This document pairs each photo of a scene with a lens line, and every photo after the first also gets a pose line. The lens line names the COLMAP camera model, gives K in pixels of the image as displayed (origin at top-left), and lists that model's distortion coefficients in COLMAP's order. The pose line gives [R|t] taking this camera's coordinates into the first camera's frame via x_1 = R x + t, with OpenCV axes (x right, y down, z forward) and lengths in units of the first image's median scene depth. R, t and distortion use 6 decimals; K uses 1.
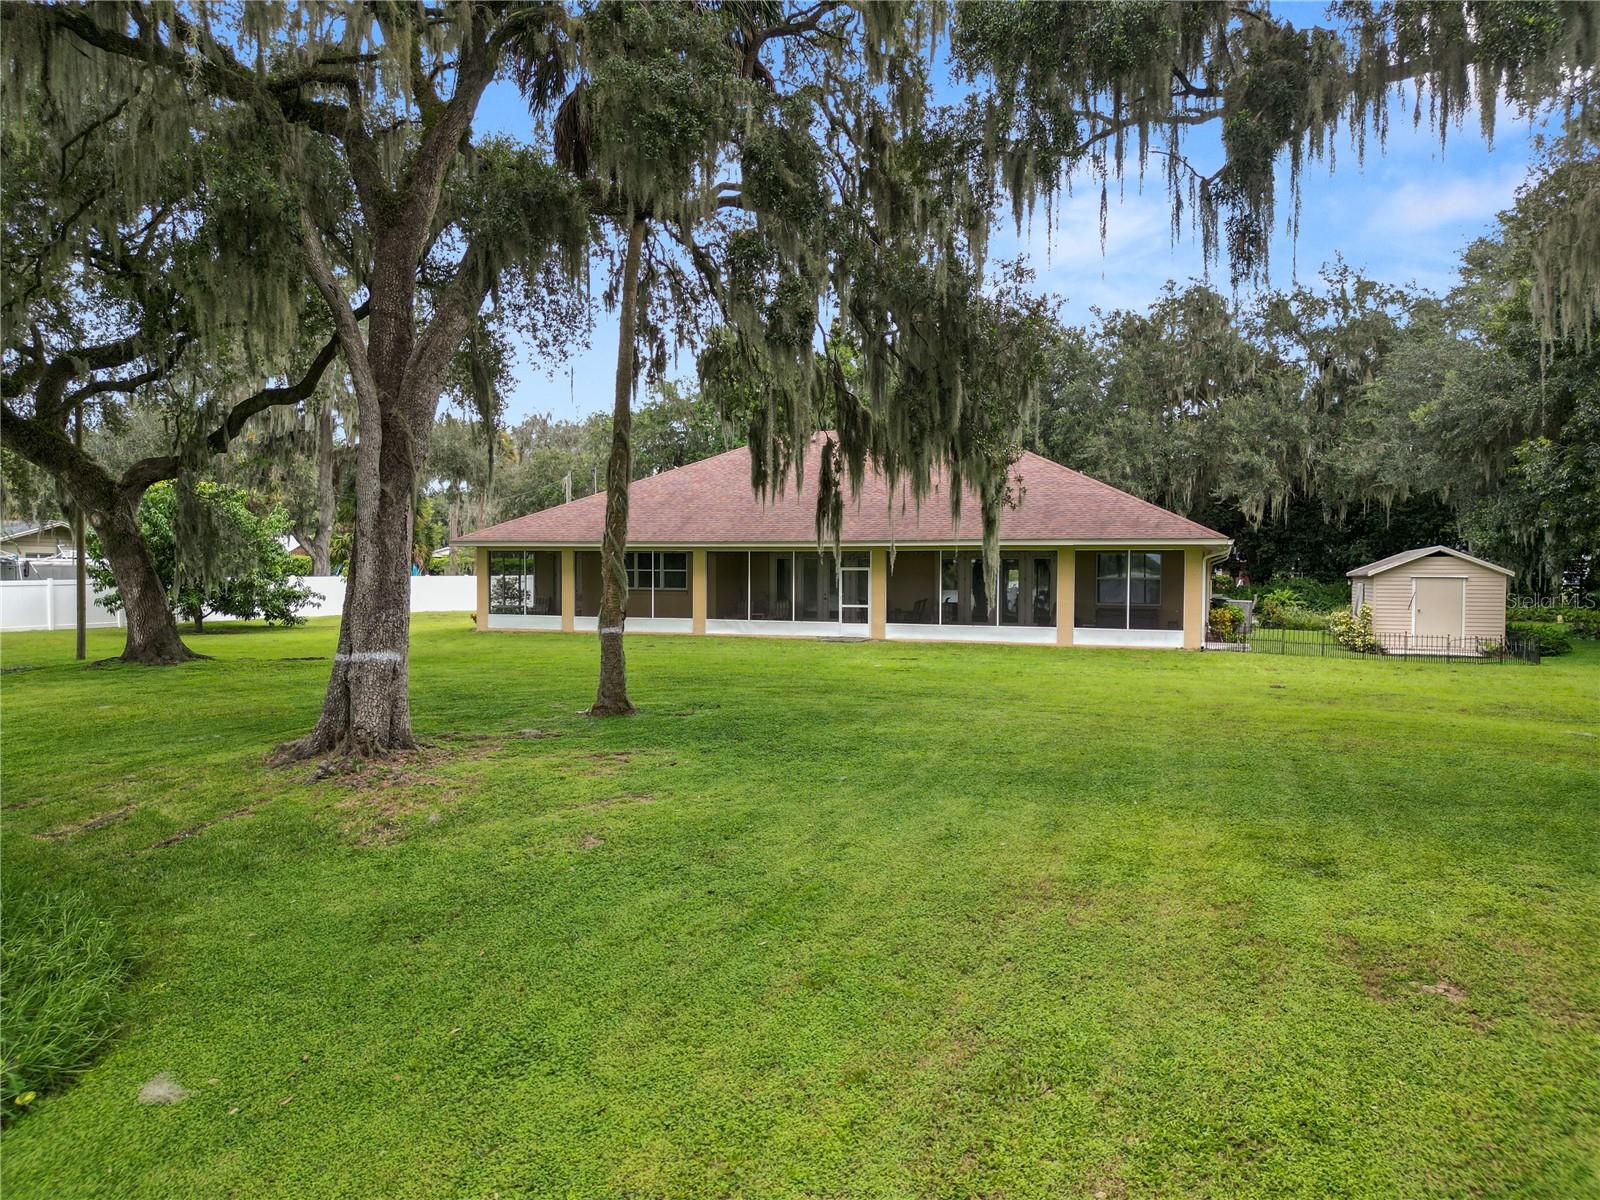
lens RADIAL K [[1197.5, 0, 800.9], [0, 1197.5, 596.8], [0, 0, 1]] dist [0.059878, -0.083907]
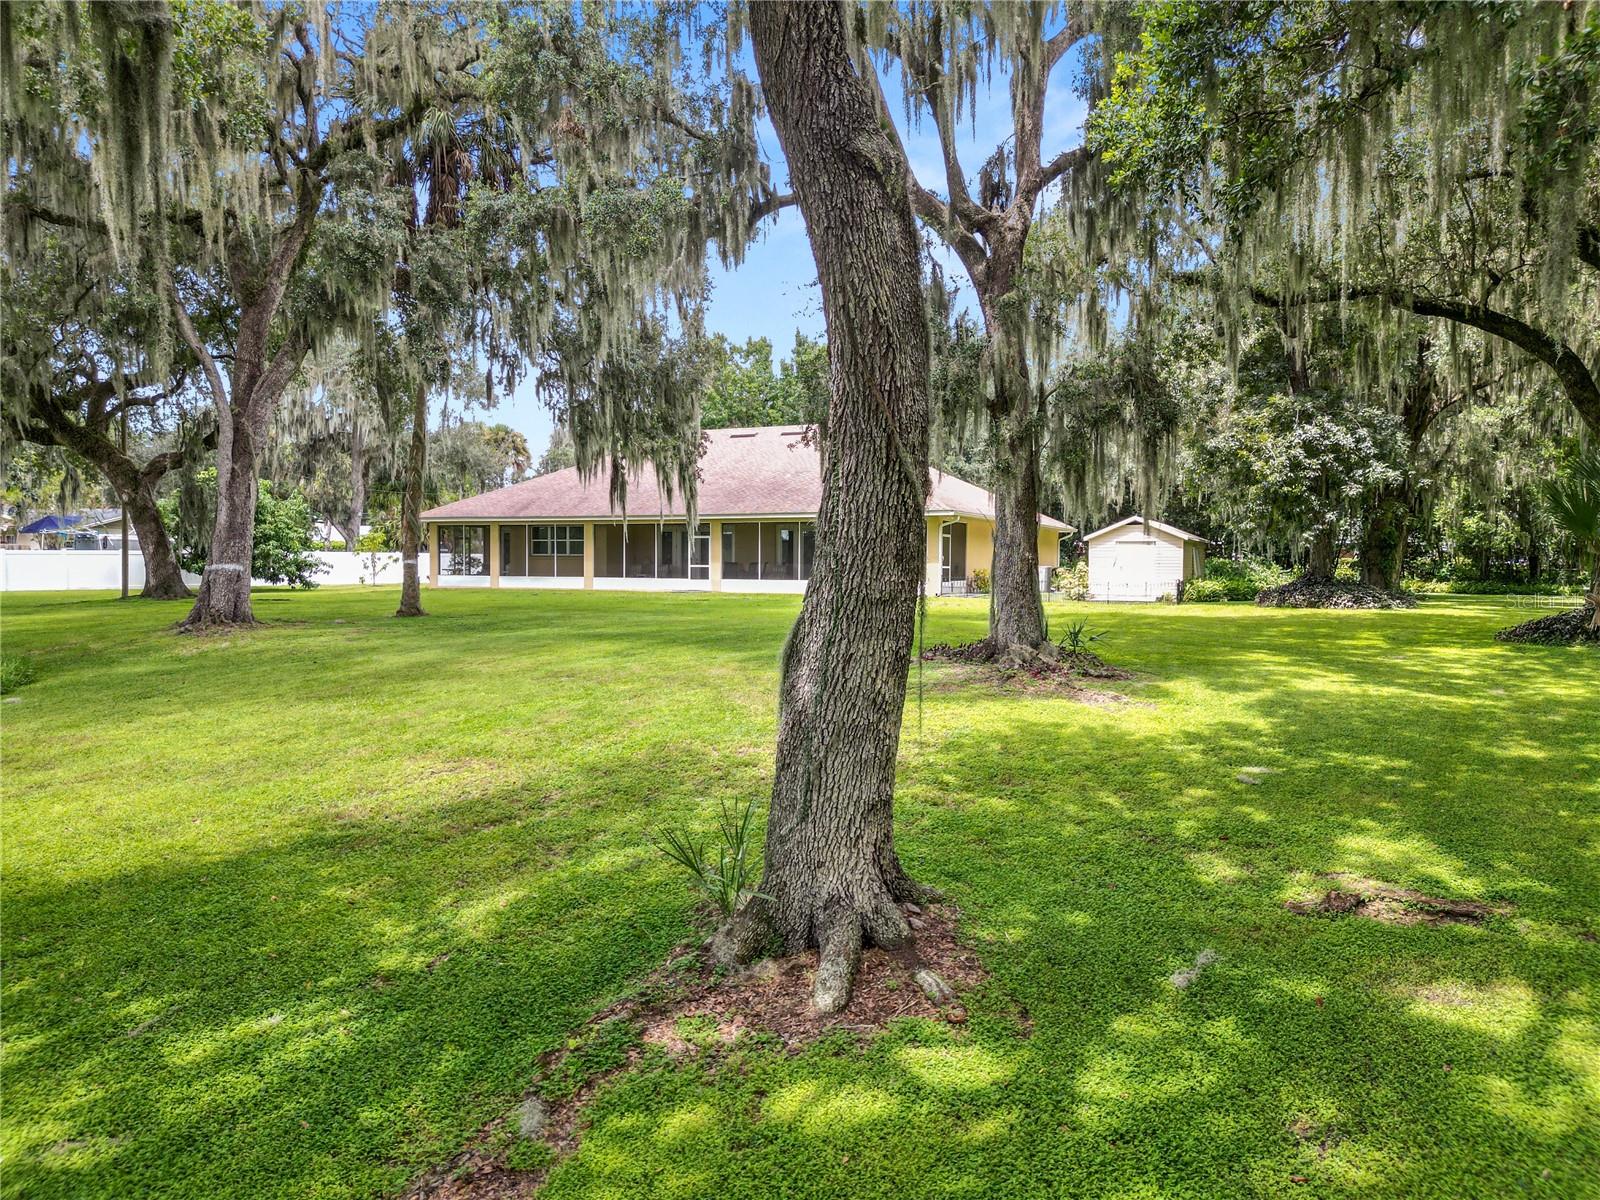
lens RADIAL K [[1197.5, 0, 800.9], [0, 1197.5, 596.8], [0, 0, 1]] dist [0.059878, -0.083907]
pose [[0.996141, 0.003656, -0.087690, 0.301841], [-0.003557, 0.999993, 0.001283, 0.043941], [0.087694, -0.000966, 0.996147, -0.309089]]
